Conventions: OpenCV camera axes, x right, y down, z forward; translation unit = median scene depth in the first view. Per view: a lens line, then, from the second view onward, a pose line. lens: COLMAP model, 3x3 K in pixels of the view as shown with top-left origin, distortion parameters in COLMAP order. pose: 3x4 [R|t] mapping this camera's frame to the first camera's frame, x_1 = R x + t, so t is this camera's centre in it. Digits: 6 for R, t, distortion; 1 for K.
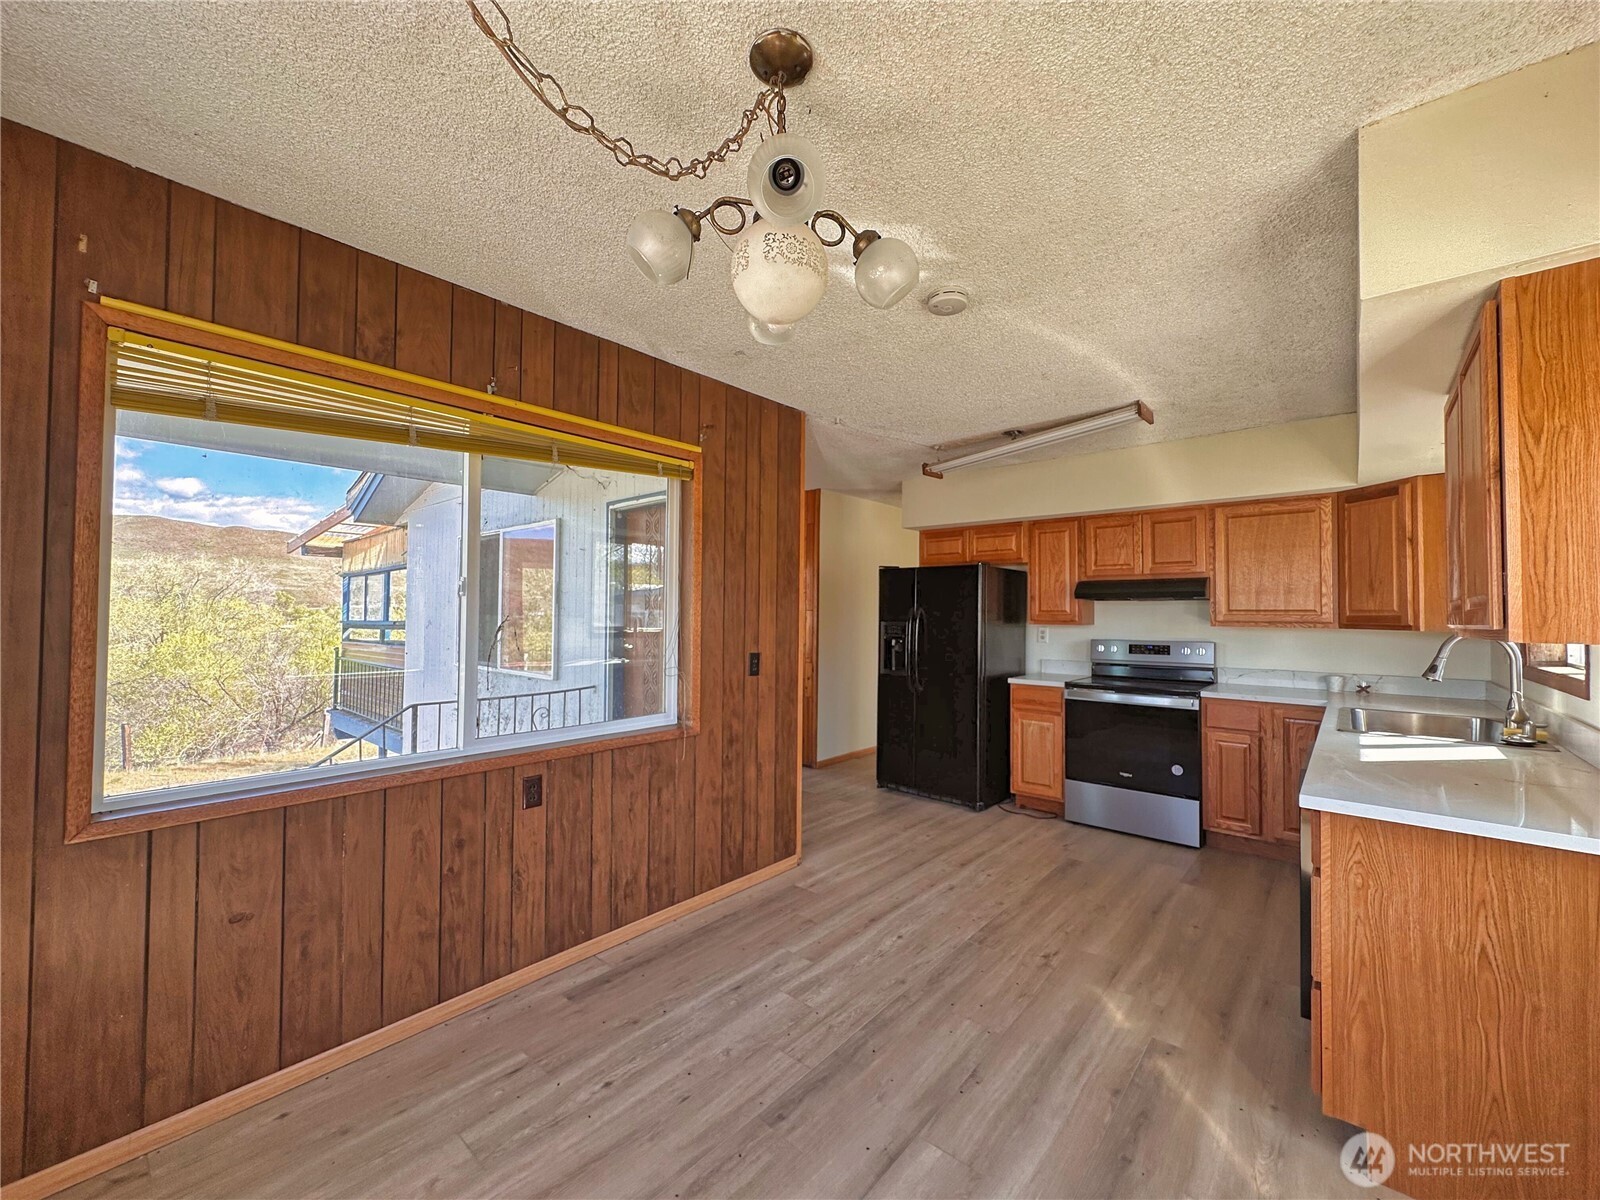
lens RADIAL K [[636.3, 0, 802.4], [0, 636.3, 601.9], [0, 0, 1]] dist [-0.005032, 0.001125]
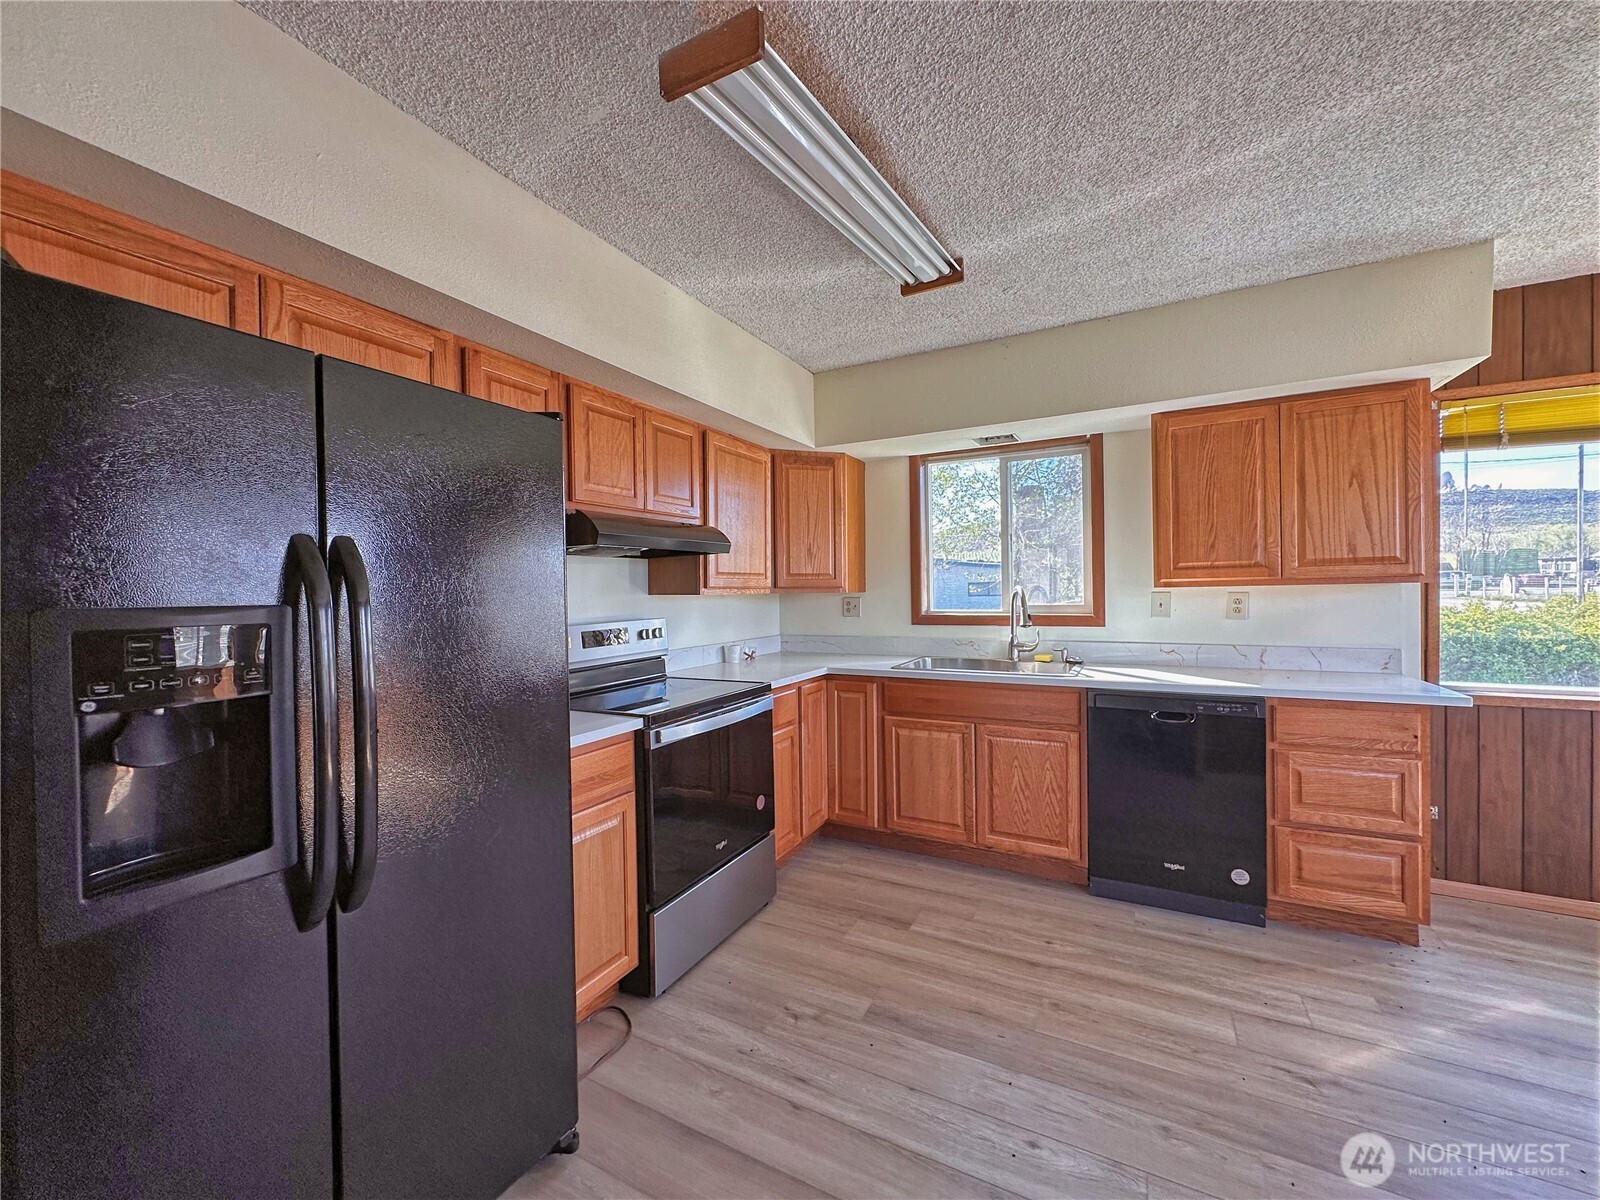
lens RADIAL K [[636.3, 0, 800.5], [0, 636.3, 597.2], [0, 0, 1]] dist [-0.005032, 0.001125]
pose [[-0.218650, -0.018787, 0.975623, -0.146989], [-0.002798, 0.999823, 0.018626, 0.045354], [-0.975799, 0.001343, -0.218663, 1.799756]]
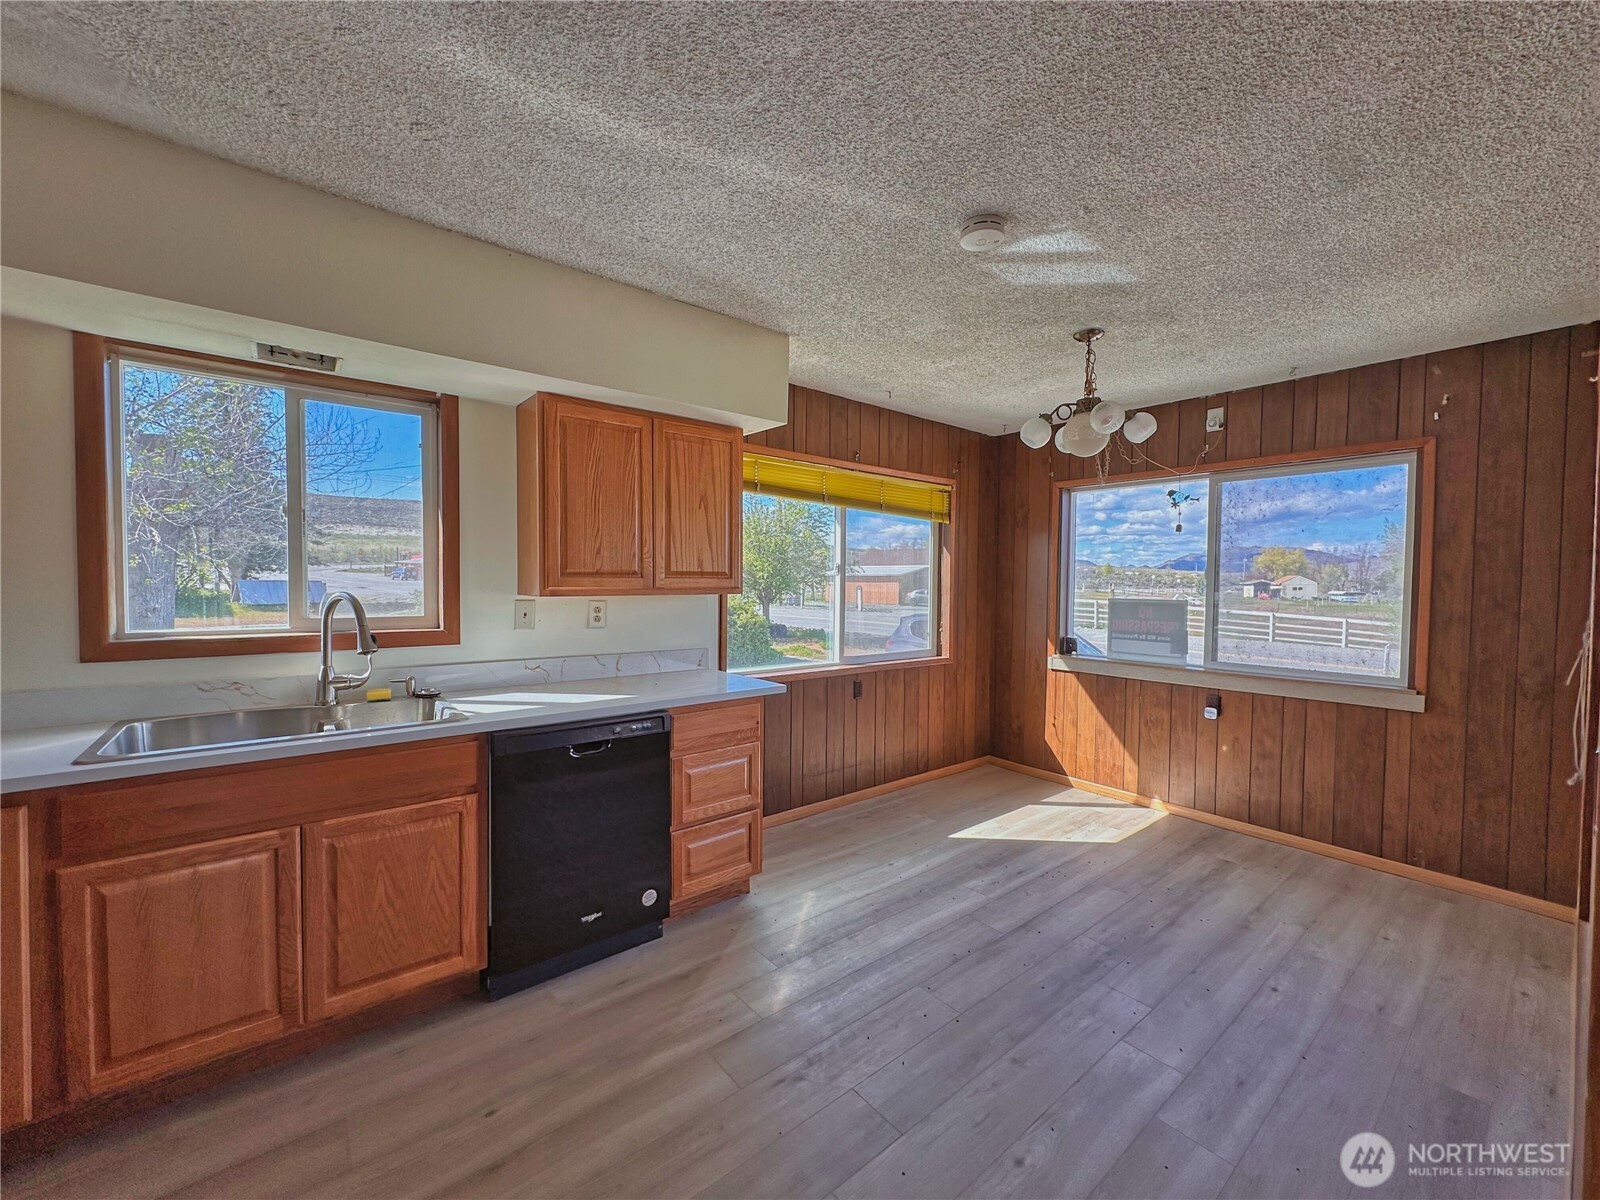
lens RADIAL K [[636.3, 0, 800.1], [0, 636.3, 598.4], [0, 0, 1]] dist [-0.005032, 0.001125]
pose [[-0.984209, -0.026906, 0.174951, 0.297863], [-0.024856, 0.999594, 0.013902, 0.025710], [-0.175254, 0.009334, -0.984479, 1.817591]]
